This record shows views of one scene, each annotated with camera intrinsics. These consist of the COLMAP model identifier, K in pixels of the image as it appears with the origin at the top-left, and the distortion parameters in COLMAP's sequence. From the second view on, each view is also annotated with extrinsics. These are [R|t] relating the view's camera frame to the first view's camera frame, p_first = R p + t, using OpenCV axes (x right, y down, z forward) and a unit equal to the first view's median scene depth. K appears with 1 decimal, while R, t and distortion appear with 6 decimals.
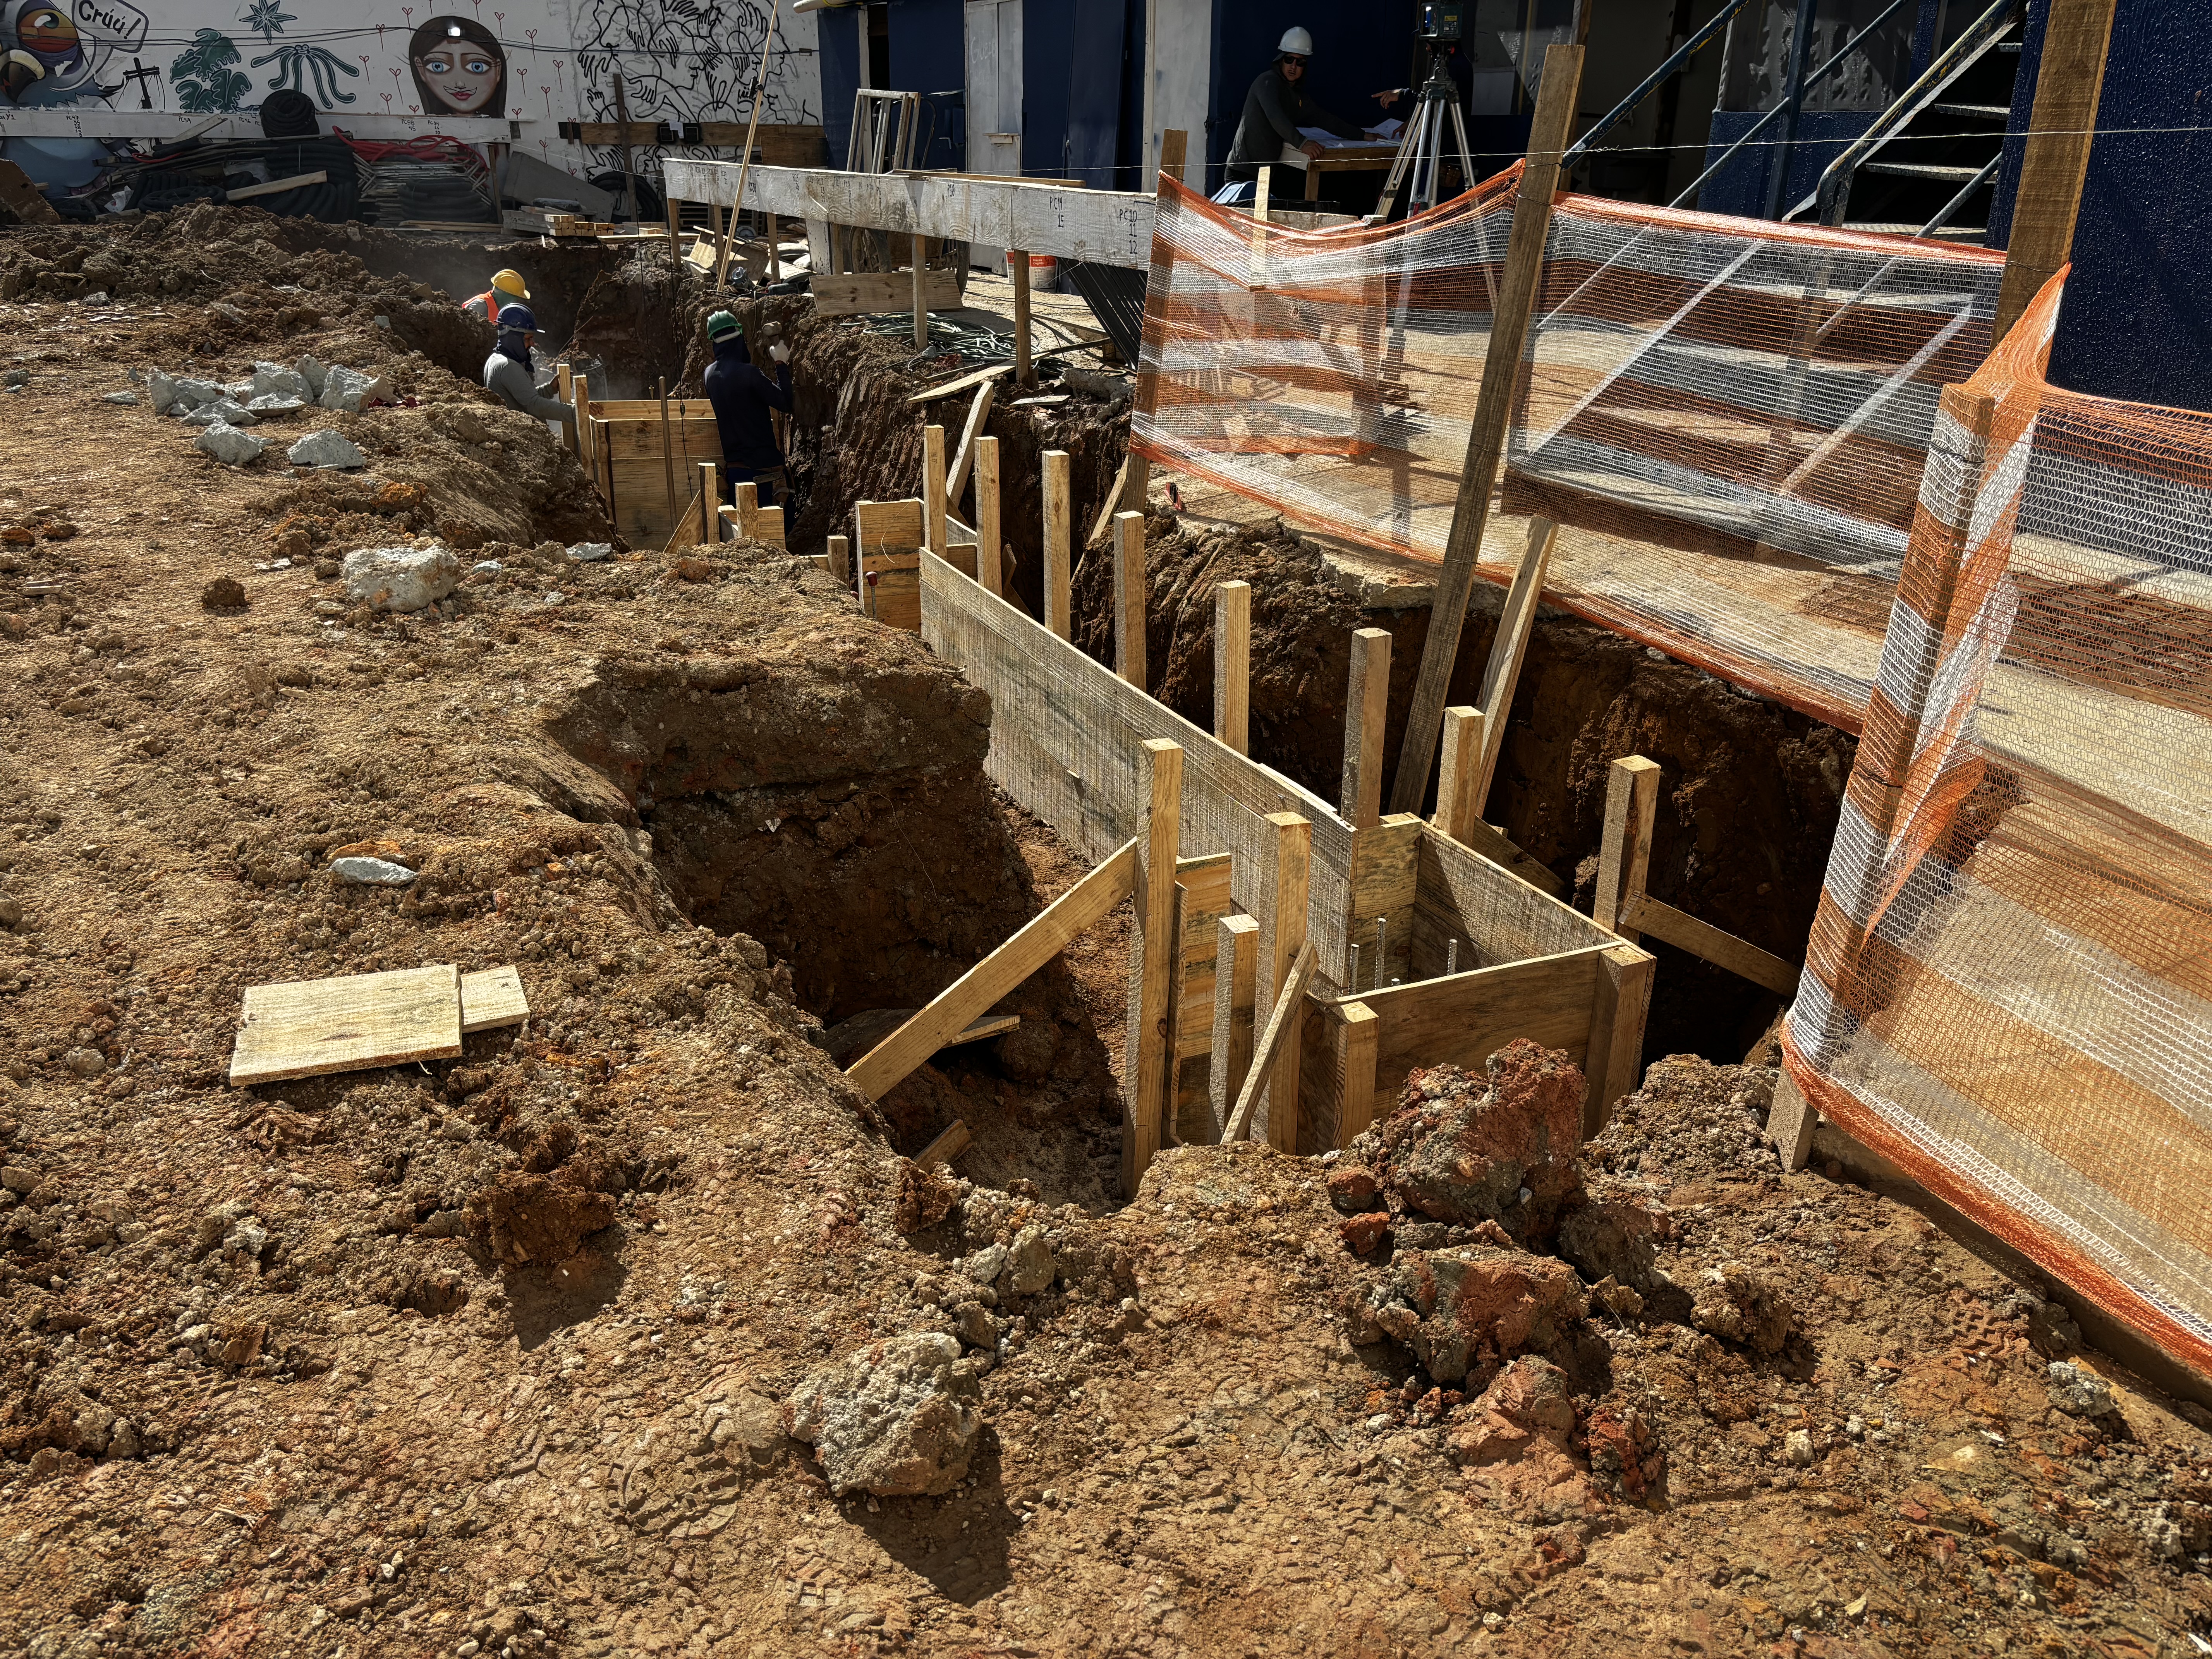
lens RADIAL K [[1647.2, 0, 1106.0], [0, 1647.2, 829.5], [0, 0, 1]] dist [0.033016, -0.058265]
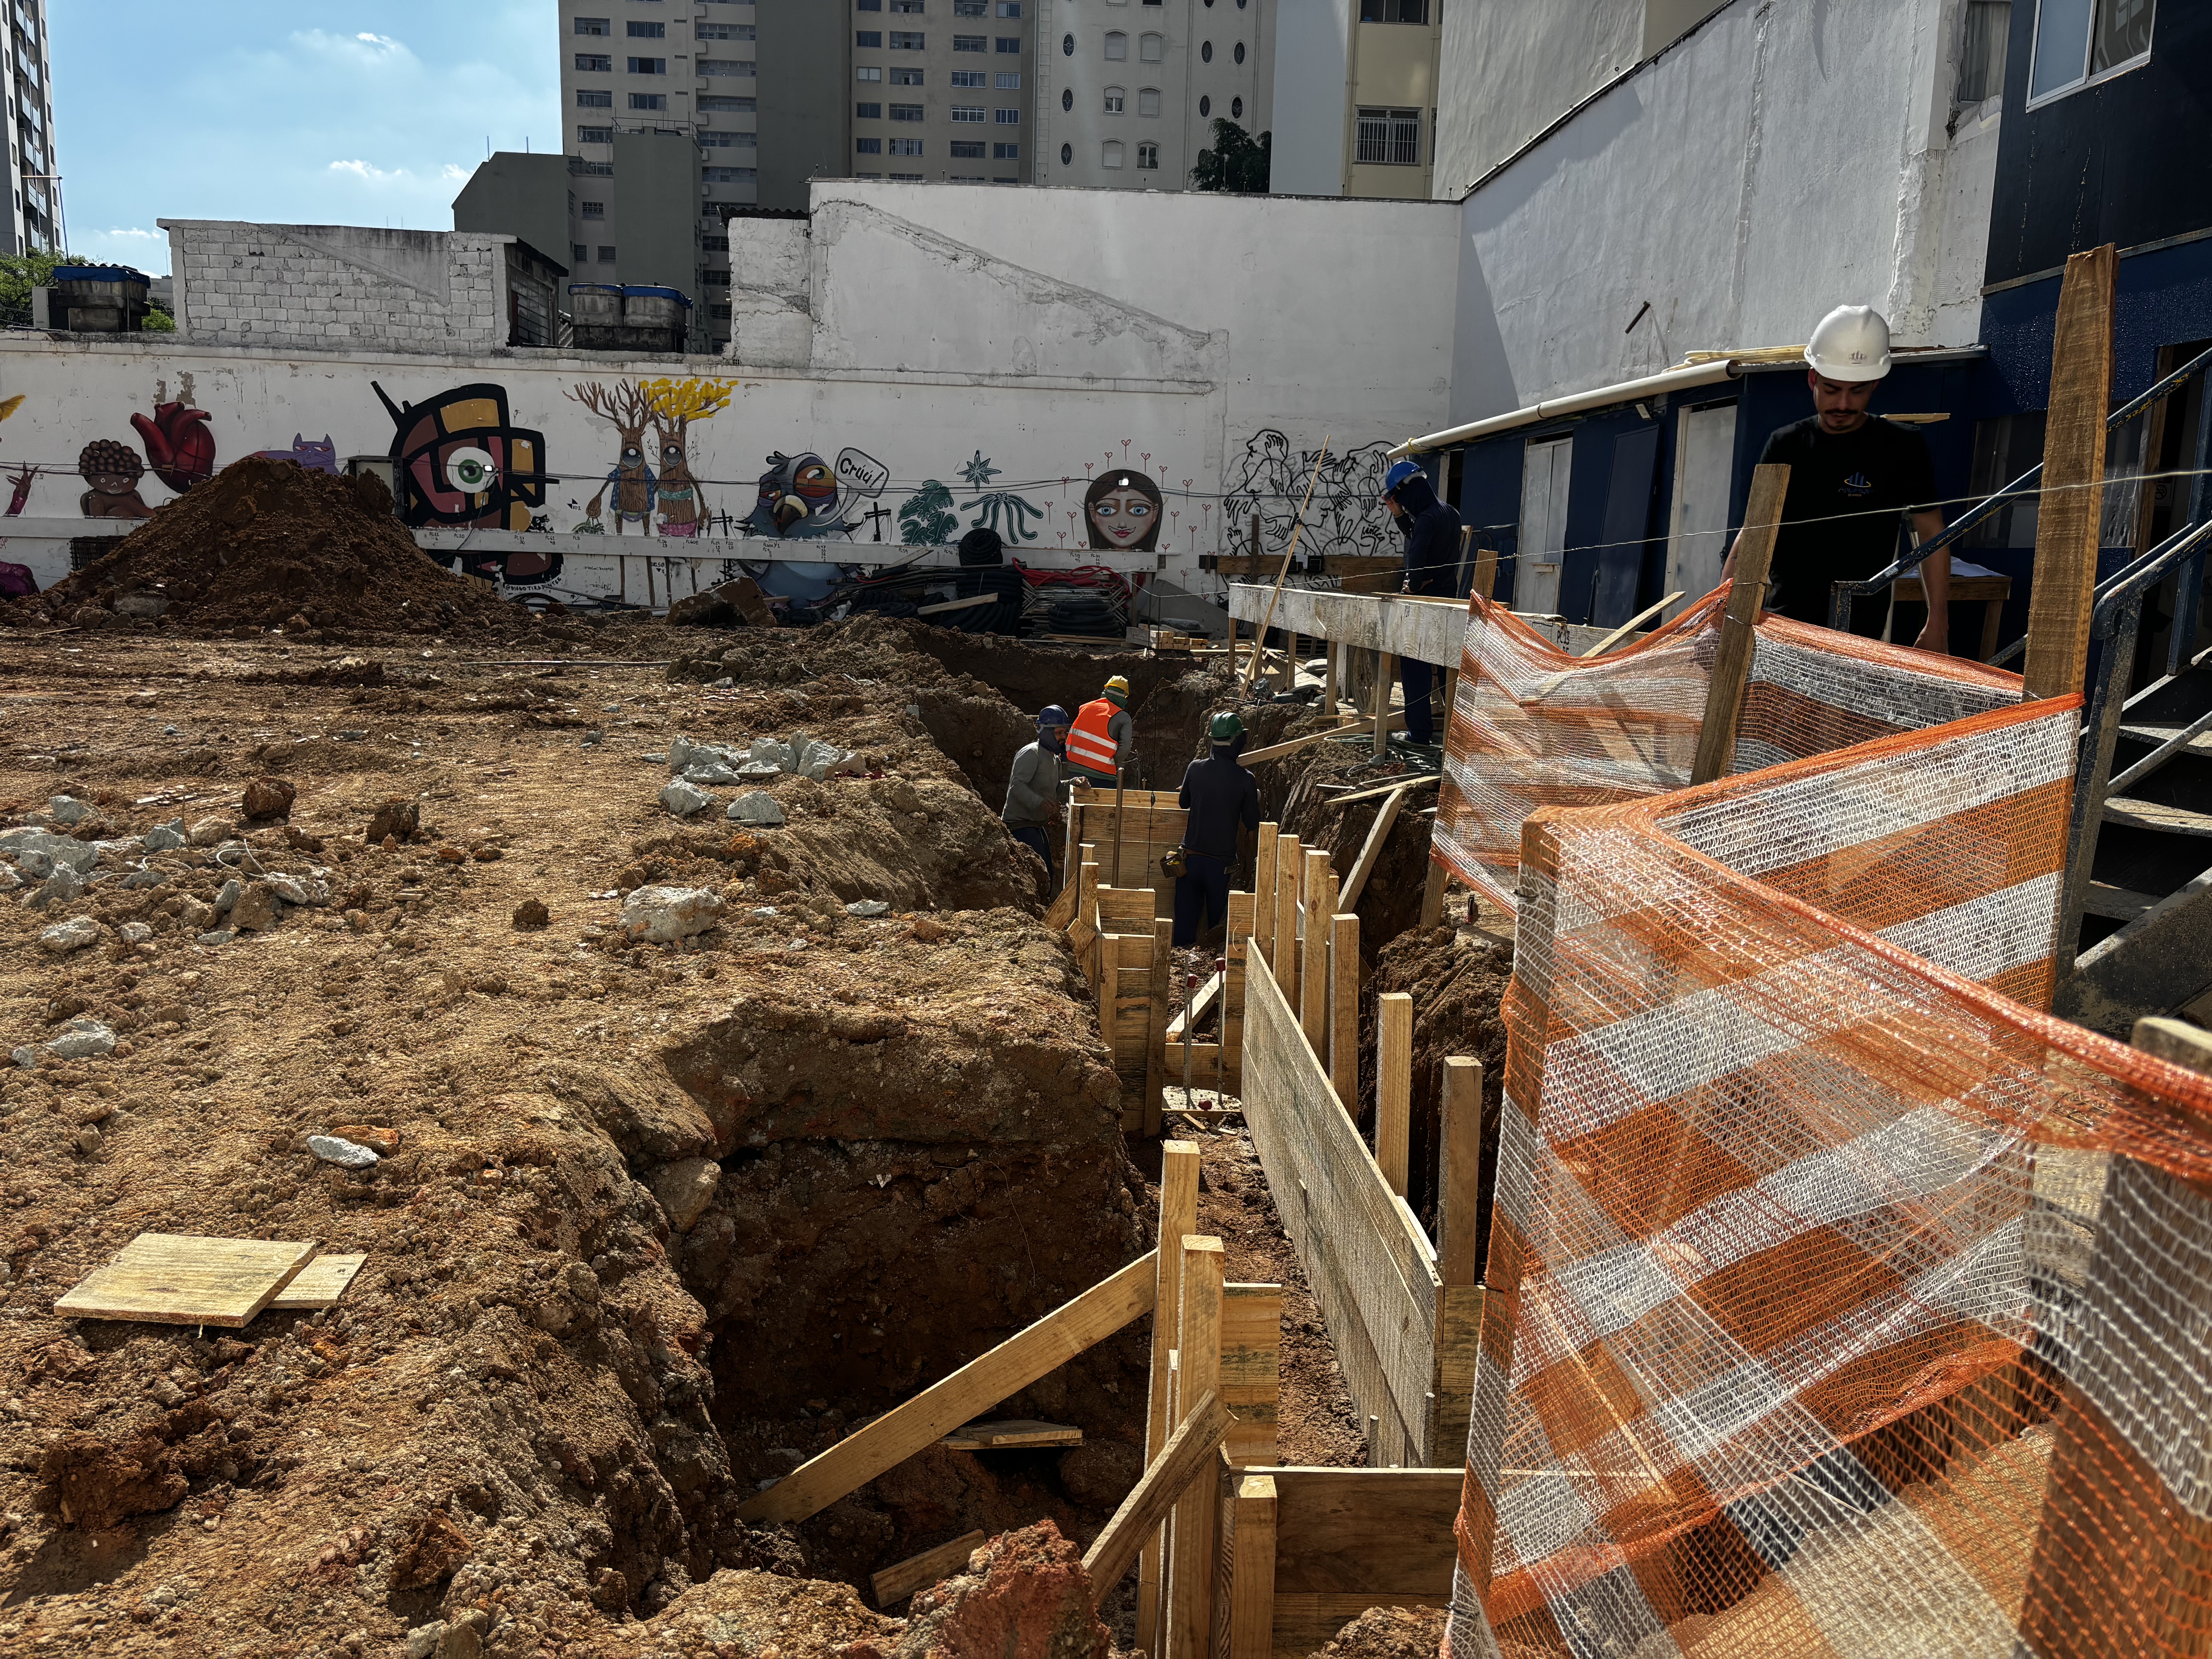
lens RADIAL K [[1639.6, 0, 1106.0], [0, 1639.6, 829.5], [0, 0, 1]] dist [0.108146, -0.128133]
pose [[0.917573, 0.067541, -0.391789, 0.139495], [-0.159342, 0.965328, -0.206764, -0.010421], [0.364240, 0.252150, 0.896521, 0.039922]]
